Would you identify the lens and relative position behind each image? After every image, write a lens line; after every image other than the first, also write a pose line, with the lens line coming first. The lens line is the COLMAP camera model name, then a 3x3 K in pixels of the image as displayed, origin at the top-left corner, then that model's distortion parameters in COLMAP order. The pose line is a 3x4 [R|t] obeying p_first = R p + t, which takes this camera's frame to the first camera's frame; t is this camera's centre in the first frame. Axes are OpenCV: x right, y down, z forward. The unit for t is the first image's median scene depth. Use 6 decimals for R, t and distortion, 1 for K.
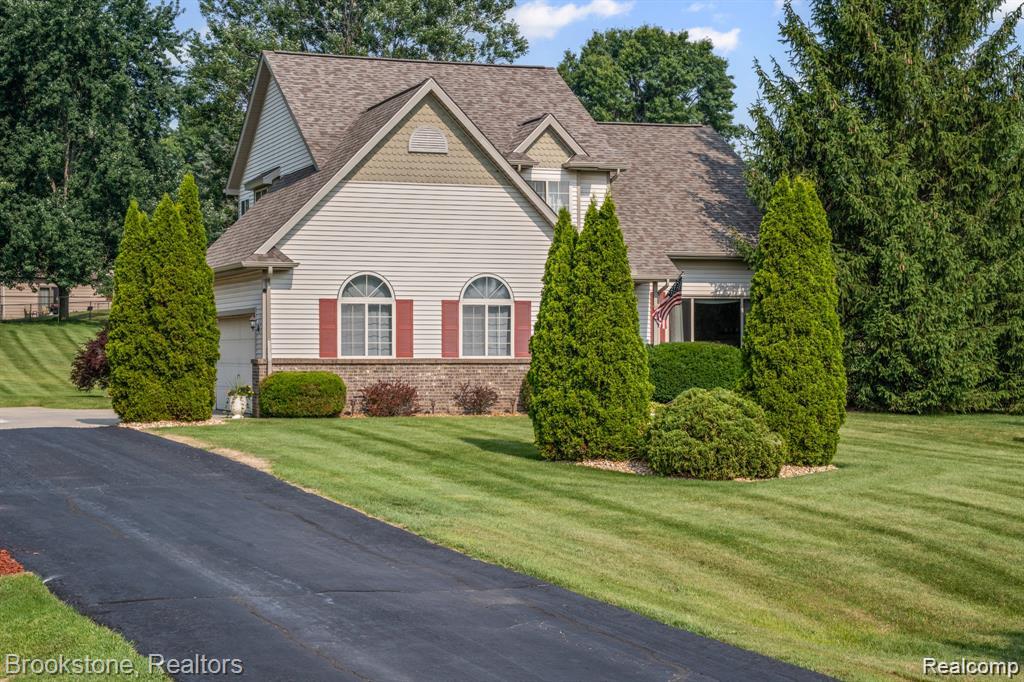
lens RADIAL K [[1856.6, 0, 518.6], [0, 1856.6, 334.8], [0, 0, 1]] dist [0.454880, 0.000000]
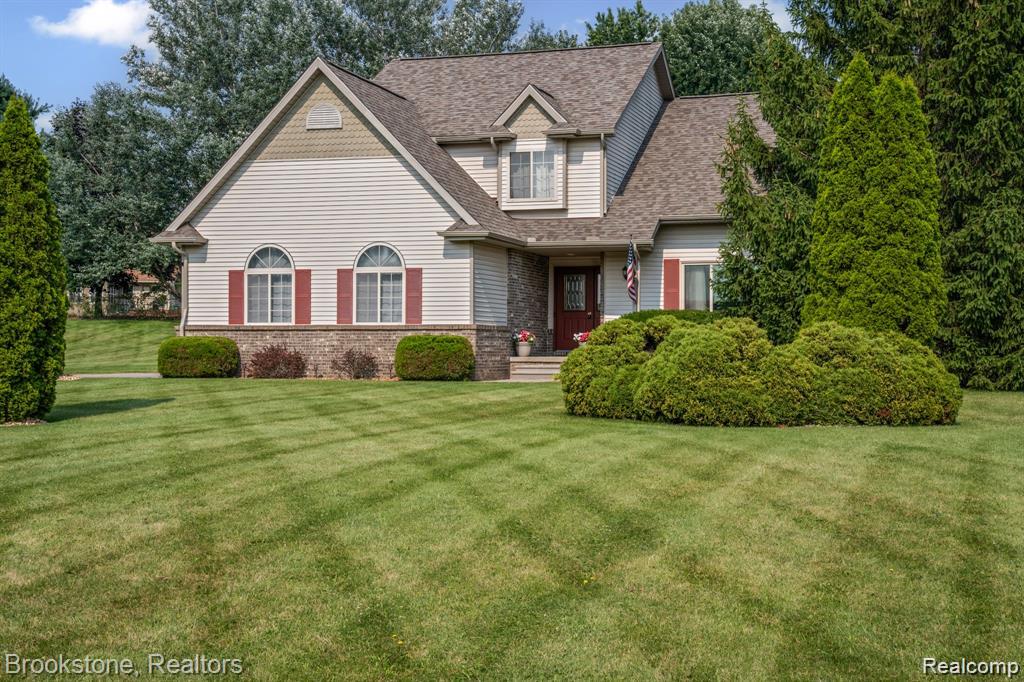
lens RADIAL K [[1417.8, 0, 512.1], [0, 1417.8, 338.4], [0, 0, 1]] dist [0.229099, 0.000000]
pose [[0.818287, -0.003316, -0.574801, 0.497995], [0.004642, 0.999989, 0.000840, 0.020024], [0.574792, -0.003356, 0.818293, 0.400623]]
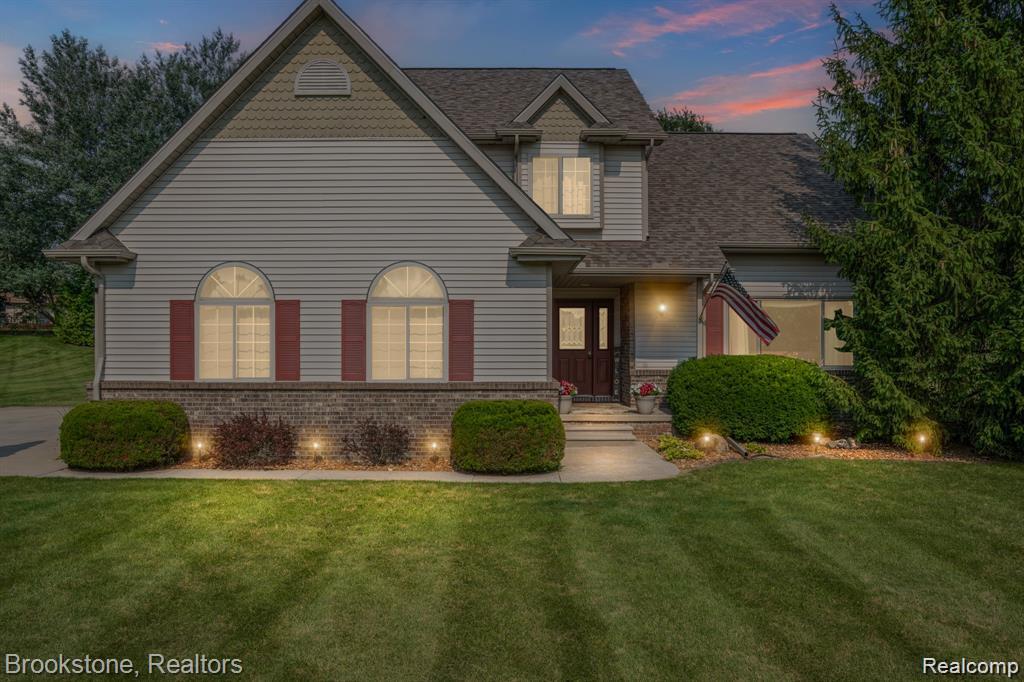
lens RADIAL K [[827.1, 0, 506.3], [0, 827.1, 349.9], [0, 0, 1]] dist [-0.060315, 0.037089]
pose [[0.950101, 0.002889, -0.311928, 0.117194], [0.002777, 0.999839, 0.017718, -0.004980], [0.311929, -0.017700, 0.949940, 0.717117]]
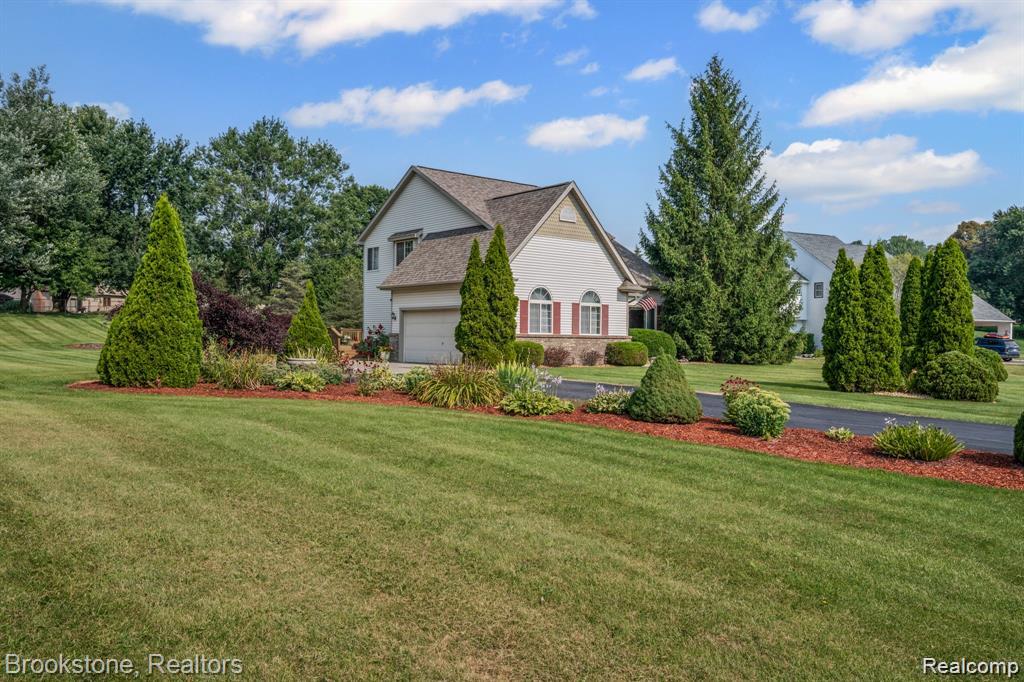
lens RADIAL K [[801.5, 0, 517.8], [0, 801.5, 345.2], [0, 0, 1]] dist [-0.040364, 0.005904]
pose [[0.932695, 0.008973, 0.360554, -0.372907], [-0.015509, 0.999764, 0.015241, 0.011629], [-0.360332, -0.019807, 0.932614, 0.285910]]
